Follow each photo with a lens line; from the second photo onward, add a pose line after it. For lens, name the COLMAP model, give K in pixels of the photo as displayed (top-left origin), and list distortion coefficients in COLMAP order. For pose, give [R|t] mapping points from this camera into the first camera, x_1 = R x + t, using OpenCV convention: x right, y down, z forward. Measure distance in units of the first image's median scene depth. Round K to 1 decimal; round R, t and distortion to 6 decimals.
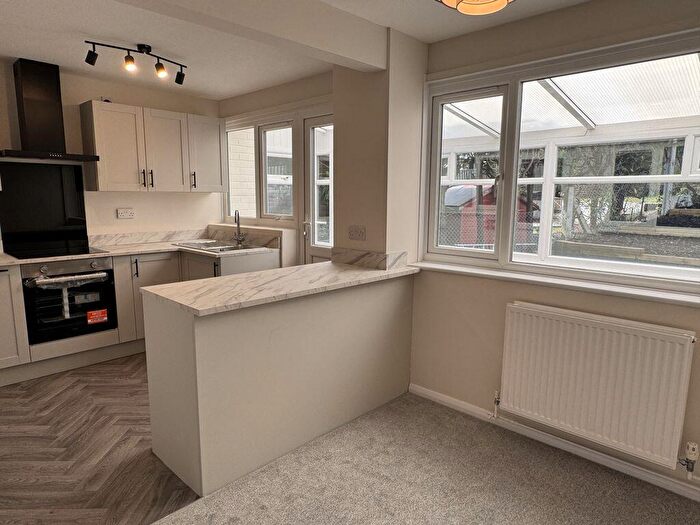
lens RADIAL K [[451.1, 0, 351.0], [0, 451.1, 262.8], [0, 0, 1]] dist [0.006315, 0.002211]
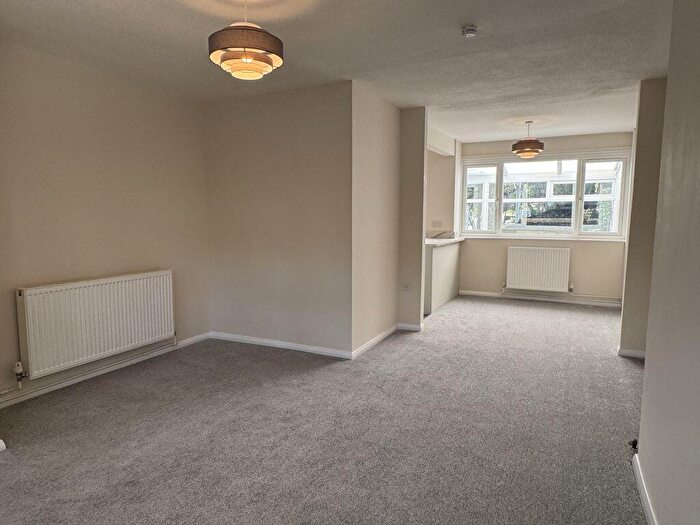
lens RADIAL K [[451.1, 0, 348.9], [0, 451.1, 261.7], [0, 0, 1]] dist [0.006315, 0.002211]
pose [[0.952154, -0.037776, 0.303274, -1.030024], [0.050651, 0.998114, -0.034697, 0.168158], [-0.301391, 0.048398, 0.952272, -0.949330]]
